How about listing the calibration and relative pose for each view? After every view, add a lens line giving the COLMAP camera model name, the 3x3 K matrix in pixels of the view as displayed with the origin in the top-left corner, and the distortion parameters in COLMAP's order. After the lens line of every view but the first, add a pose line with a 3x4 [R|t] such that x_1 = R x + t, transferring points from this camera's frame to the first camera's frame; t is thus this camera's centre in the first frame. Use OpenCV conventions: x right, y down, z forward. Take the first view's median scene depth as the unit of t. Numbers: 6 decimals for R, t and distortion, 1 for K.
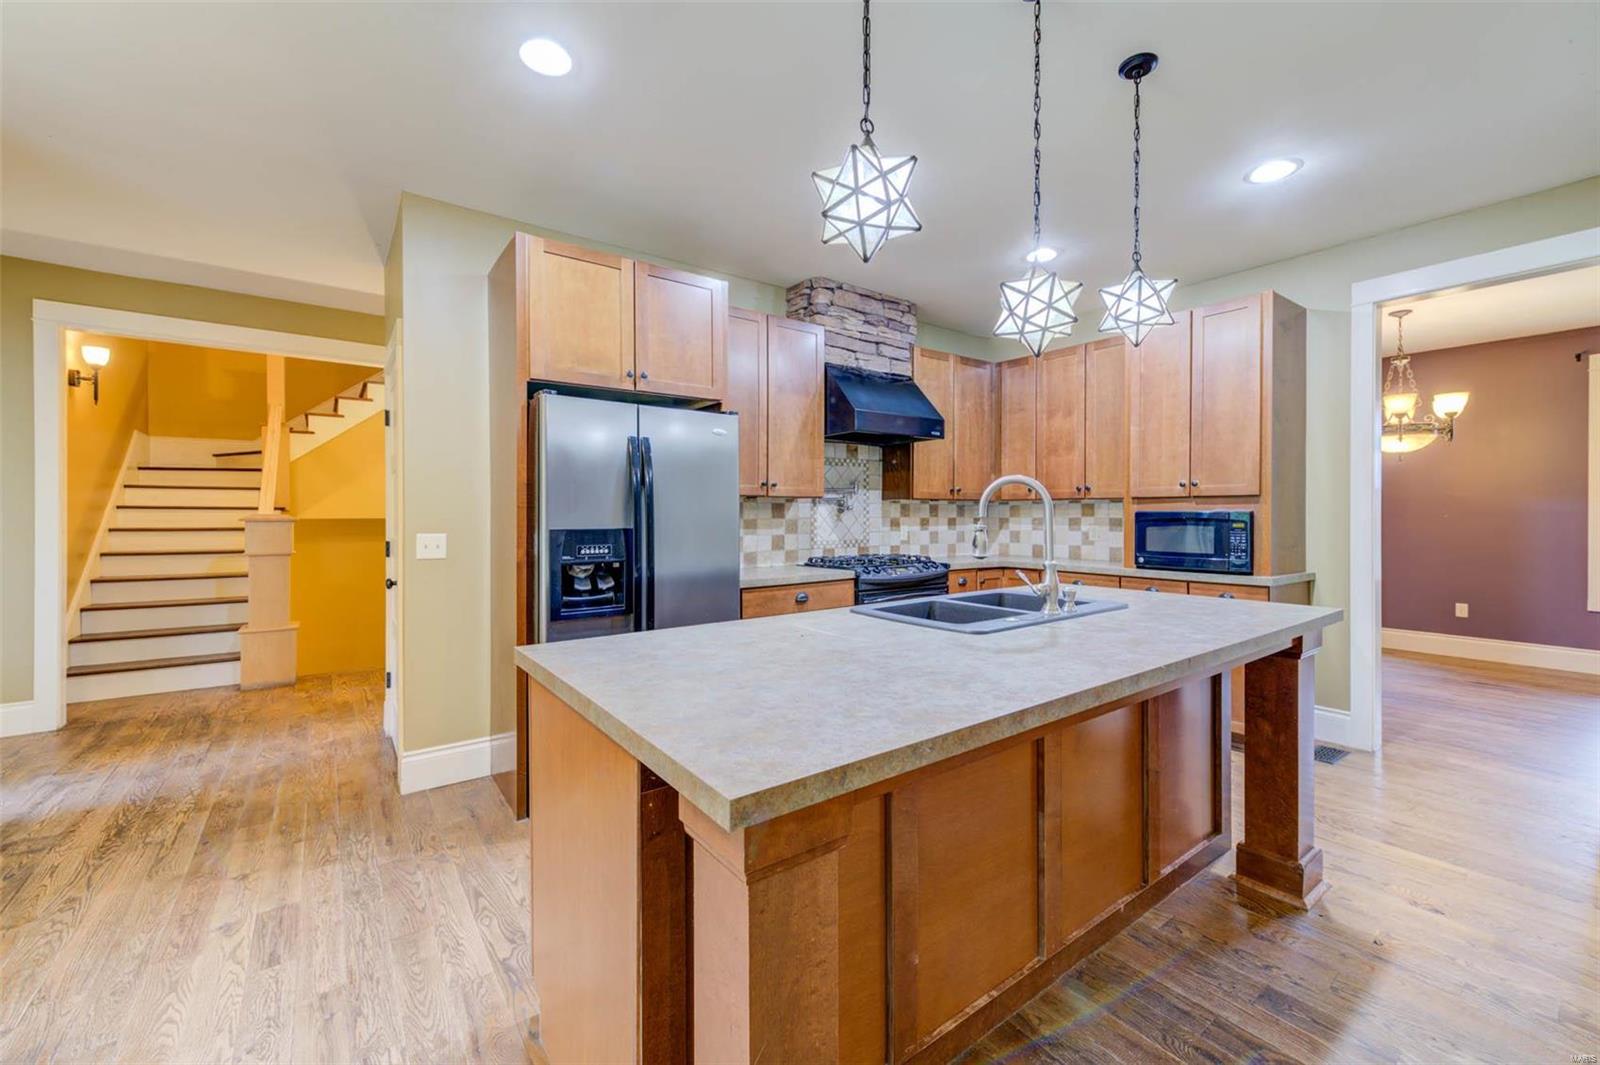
lens RADIAL K [[637.7, 0, 809.0], [0, 637.7, 517.8], [0, 0, 1]] dist [0.009296, -0.002604]
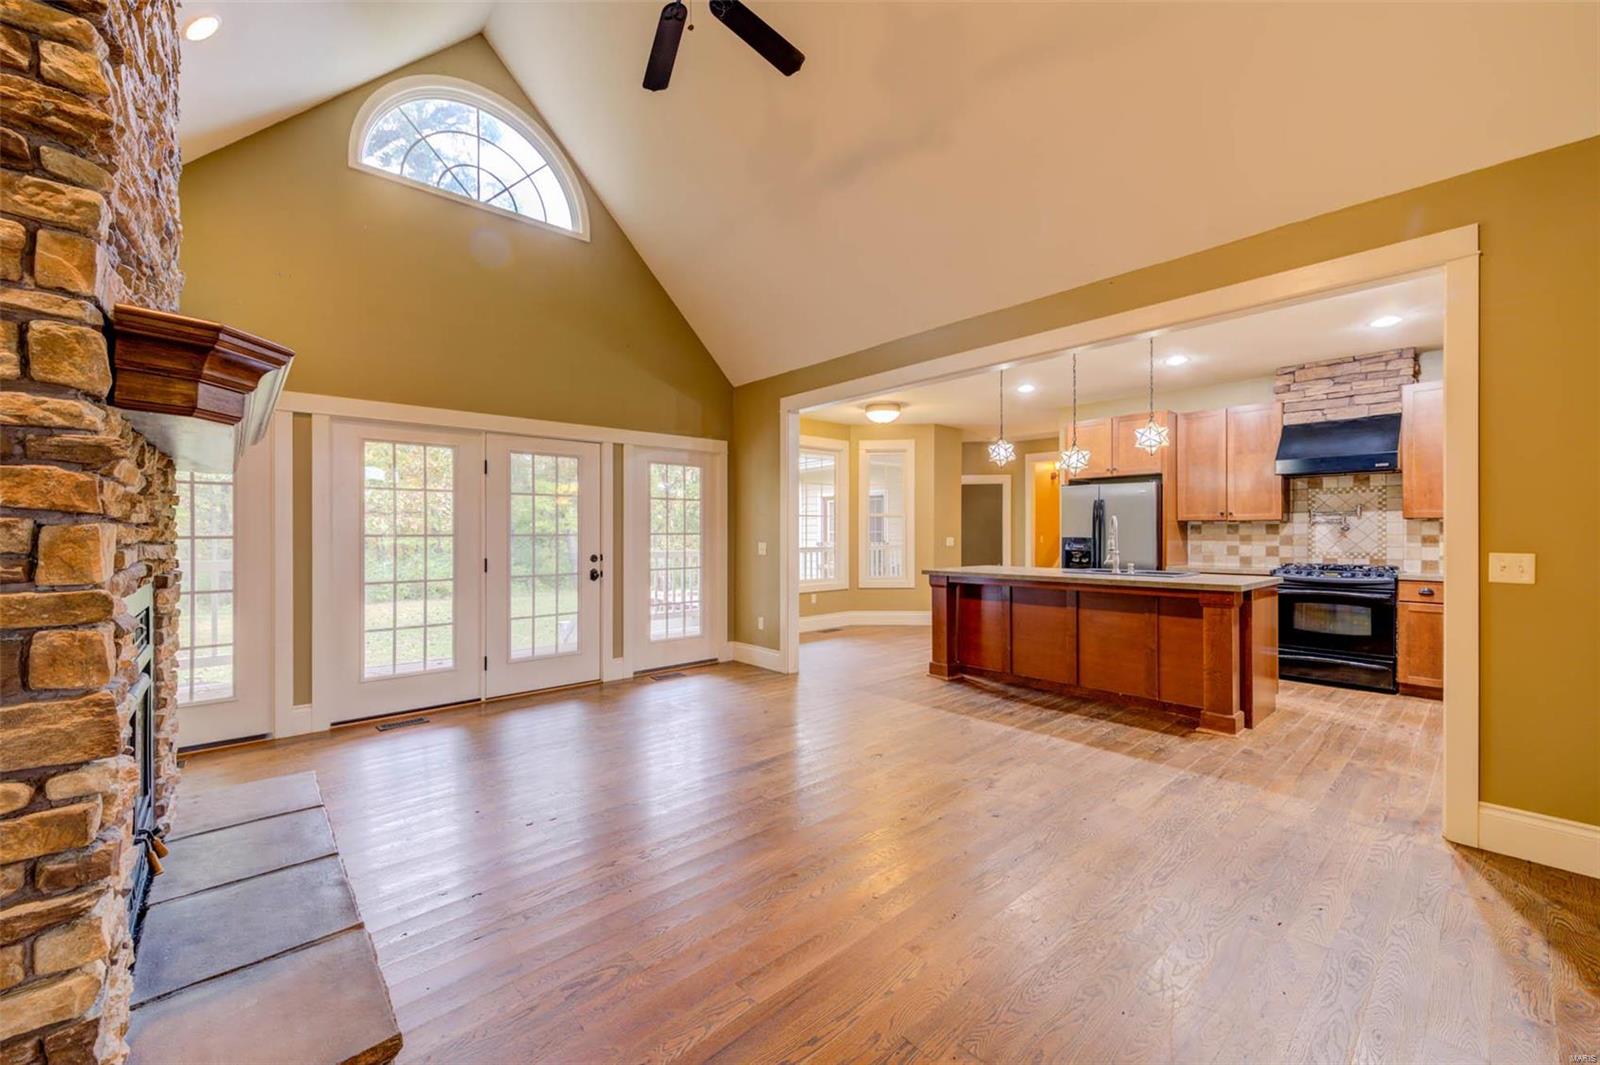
lens RADIAL K [[637.7, 0, 805.4], [0, 637.7, 532.9], [0, 0, 1]] dist [0.009296, -0.002604]
pose [[0.104362, 0.002994, -0.994535, 1.257481], [-0.005498, 0.999982, 0.002433, -0.000778], [0.994524, 0.005214, 0.104376, -0.199775]]
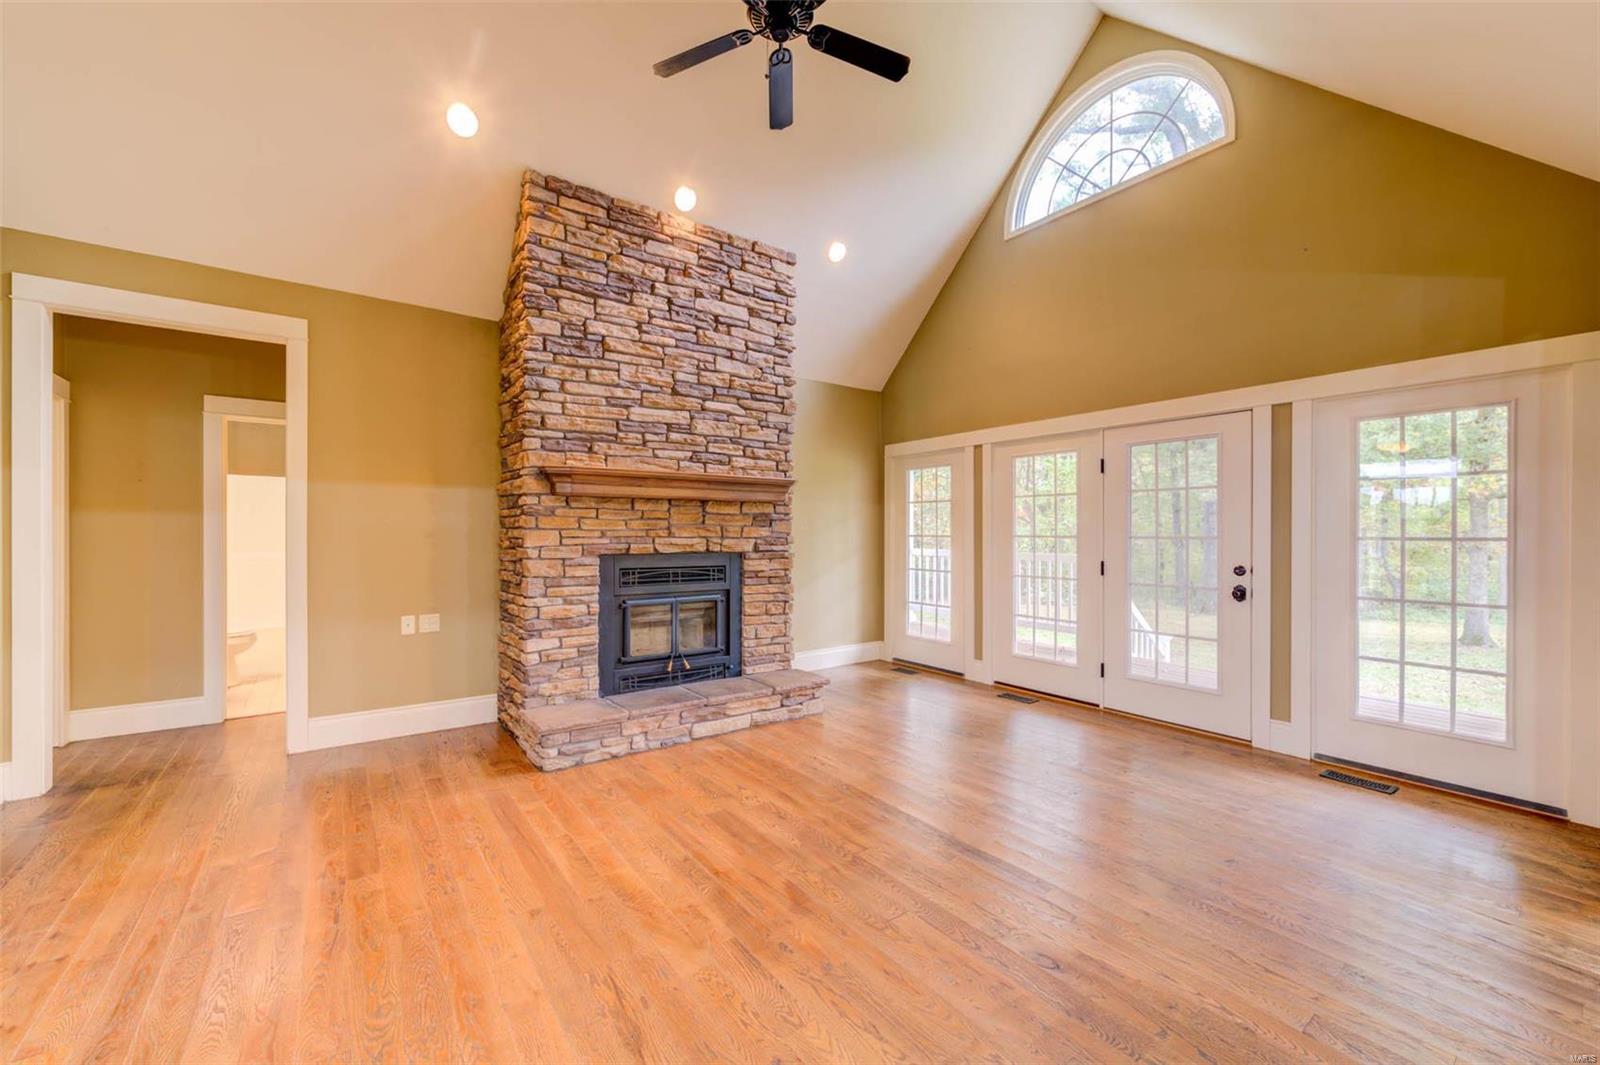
lens RADIAL K [[637.7, 0, 792.5], [0, 637.7, 533.7], [0, 0, 1]] dist [0.009296, -0.002604]
pose [[-0.999938, -0.000637, 0.011124, 0.607293], [-0.000522, 0.999947, 0.010295, -0.006966], [-0.011130, 0.010288, -0.999885, 0.429330]]
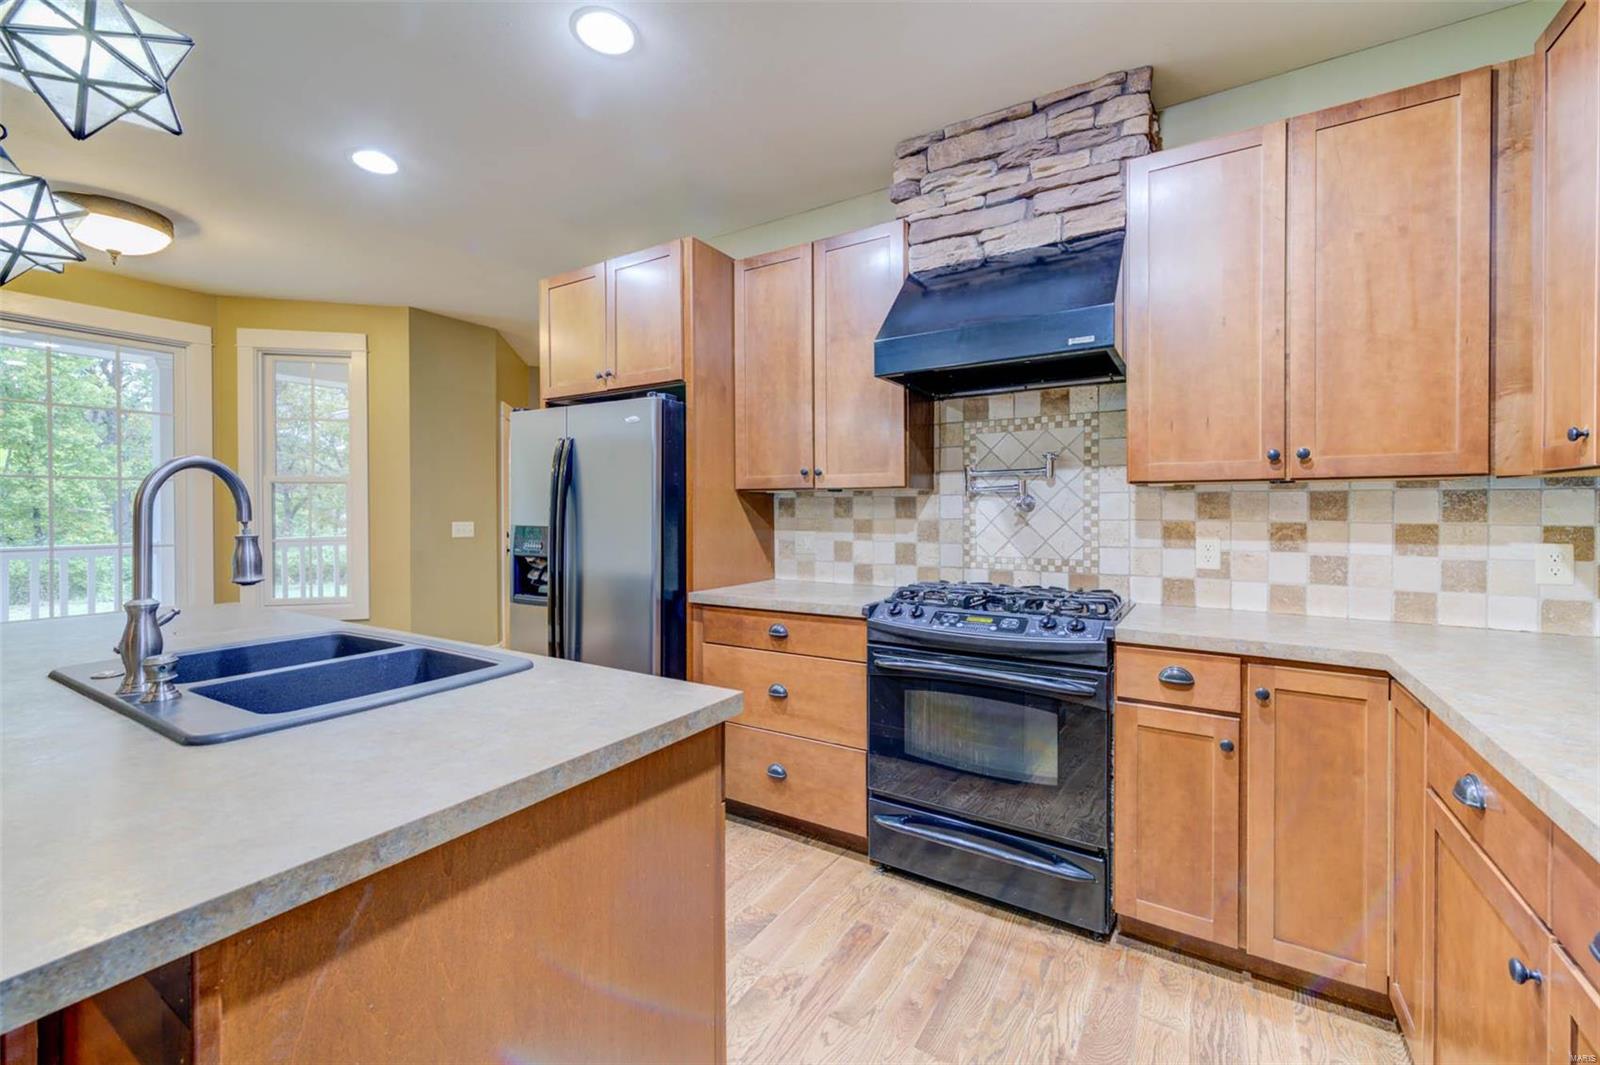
lens RADIAL K [[637.7, 0, 802.3], [0, 637.7, 515.2], [0, 0, 1]] dist [0.009296, -0.002604]
pose [[0.368102, 0.009120, -0.929741, 0.542951], [-0.005302, 0.999956, 0.007709, -0.007658], [0.929770, 0.002091, 0.368134, 0.627020]]
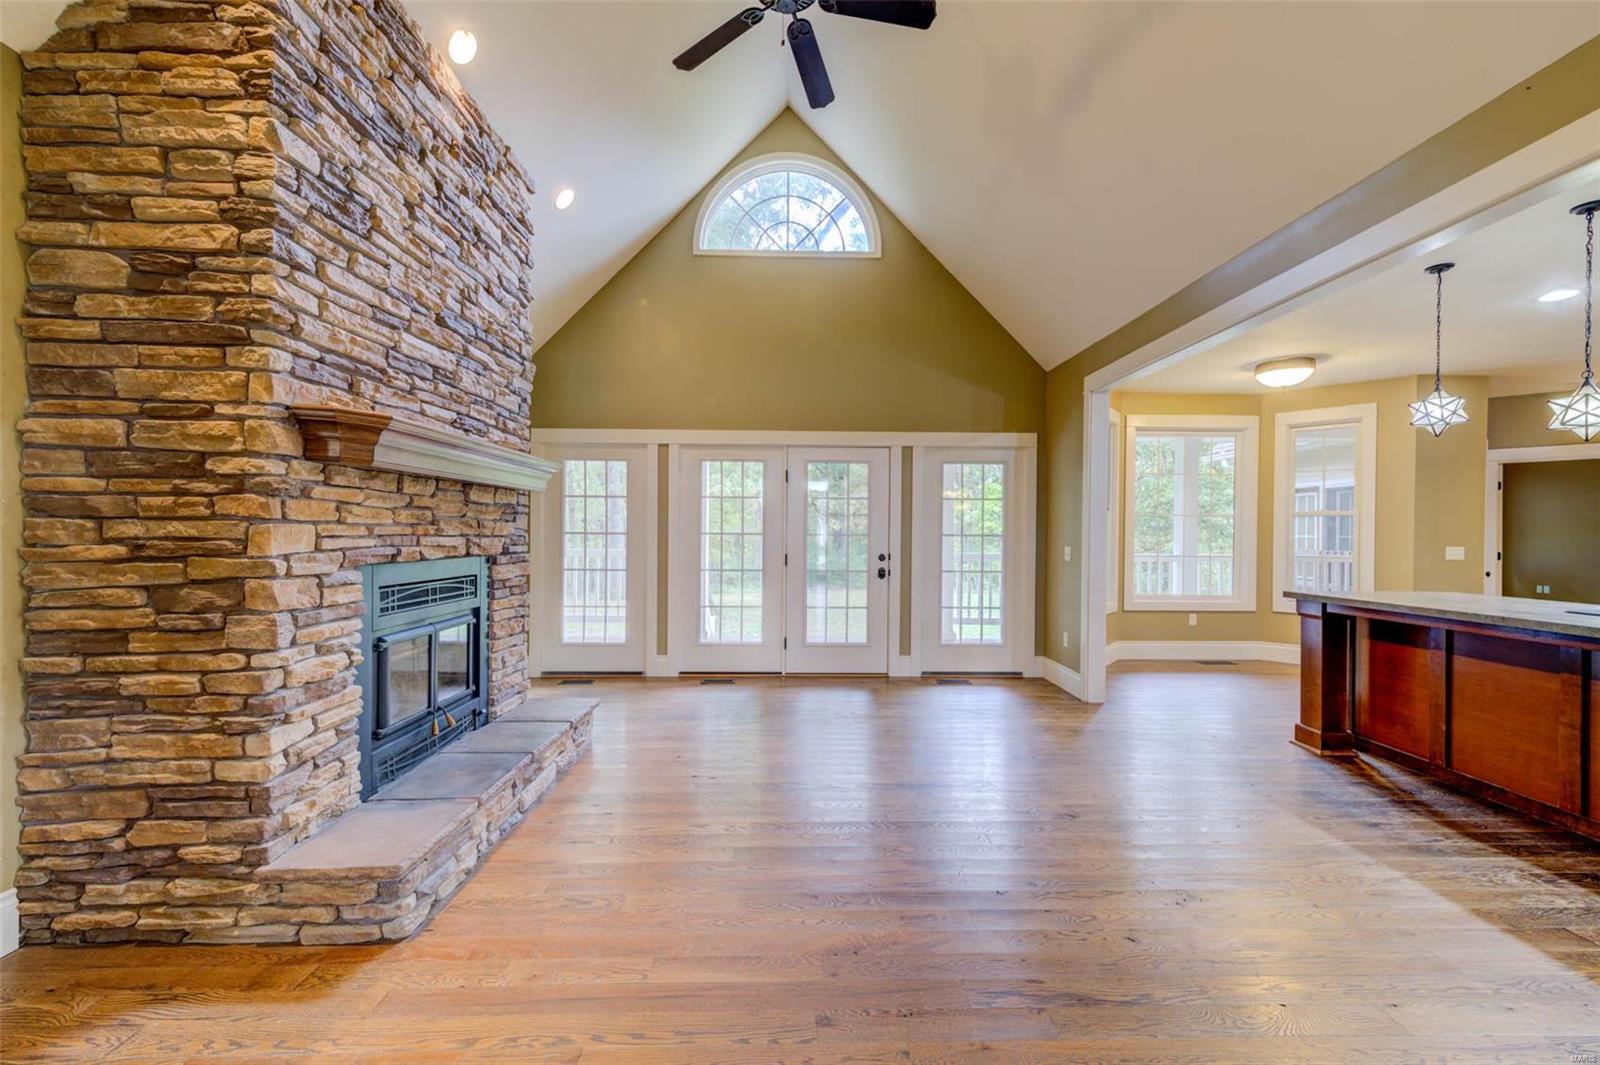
lens RADIAL K [[637.7, 0, 804.6], [0, 637.7, 533.5], [0, 0, 1]] dist [0.009296, -0.002604]
pose [[-0.574360, -0.000198, -0.818603, 1.140292], [-0.013661, 0.999863, 0.009343, -0.004972], [0.818489, 0.016550, -0.574284, 0.137925]]
